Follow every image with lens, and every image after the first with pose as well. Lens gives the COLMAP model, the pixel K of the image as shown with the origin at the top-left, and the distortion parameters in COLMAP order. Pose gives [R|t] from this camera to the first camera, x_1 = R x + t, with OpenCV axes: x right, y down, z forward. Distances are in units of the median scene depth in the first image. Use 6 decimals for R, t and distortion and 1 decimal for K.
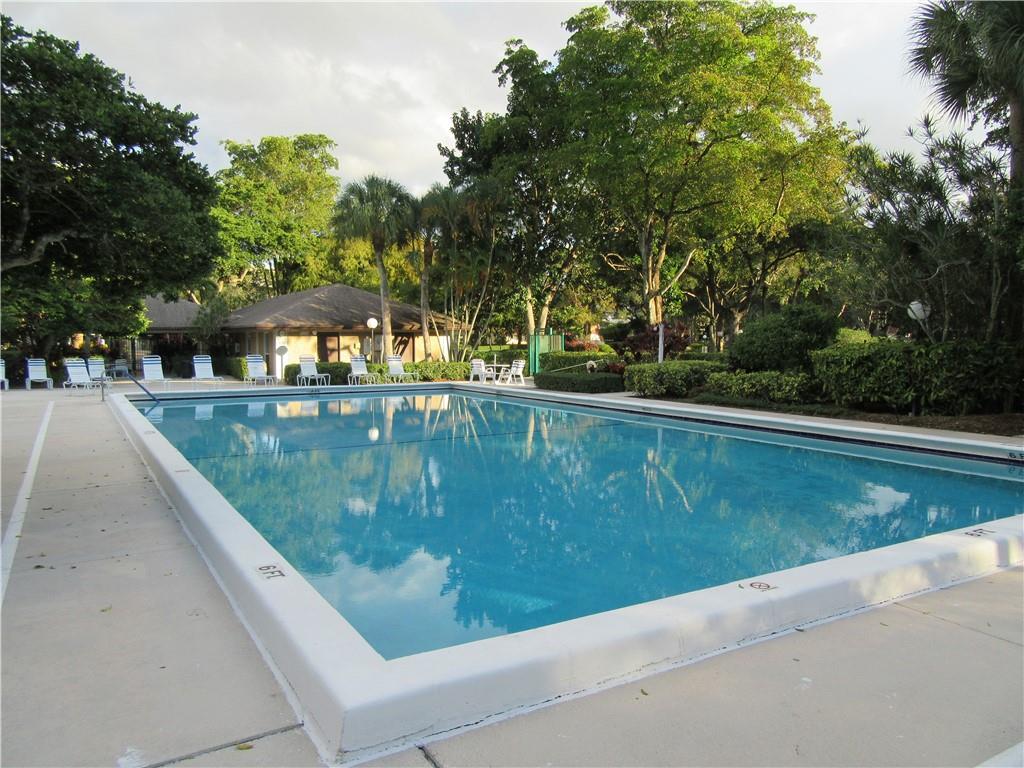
lens RADIAL K [[751.2, 0, 514.1], [0, 751.2, 383.5], [0, 0, 1]] dist [-0.013688, 0.005922]
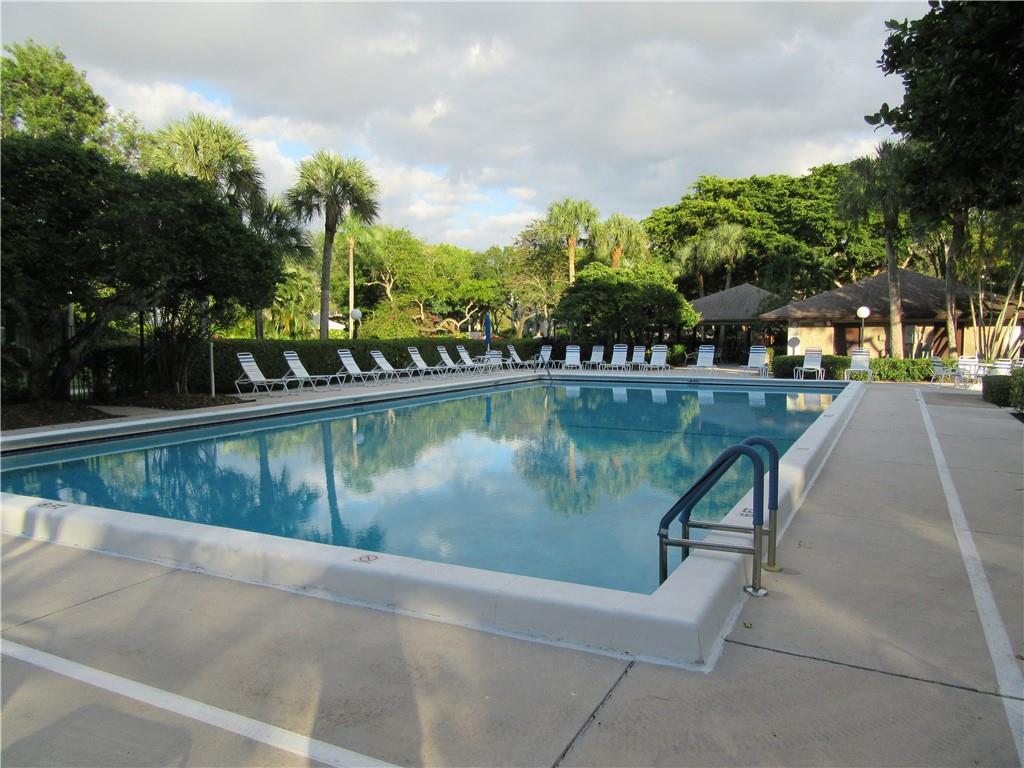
lens RADIAL K [[751.2, 0, 514.1], [0, 751.2, 383.5], [0, 0, 1]] dist [-0.013688, 0.005922]
pose [[0.543768, 0.060055, -0.837084, 0.318698], [-0.048052, 0.998028, 0.040387, -0.011499], [0.837859, 0.018262, 0.545581, 0.154274]]
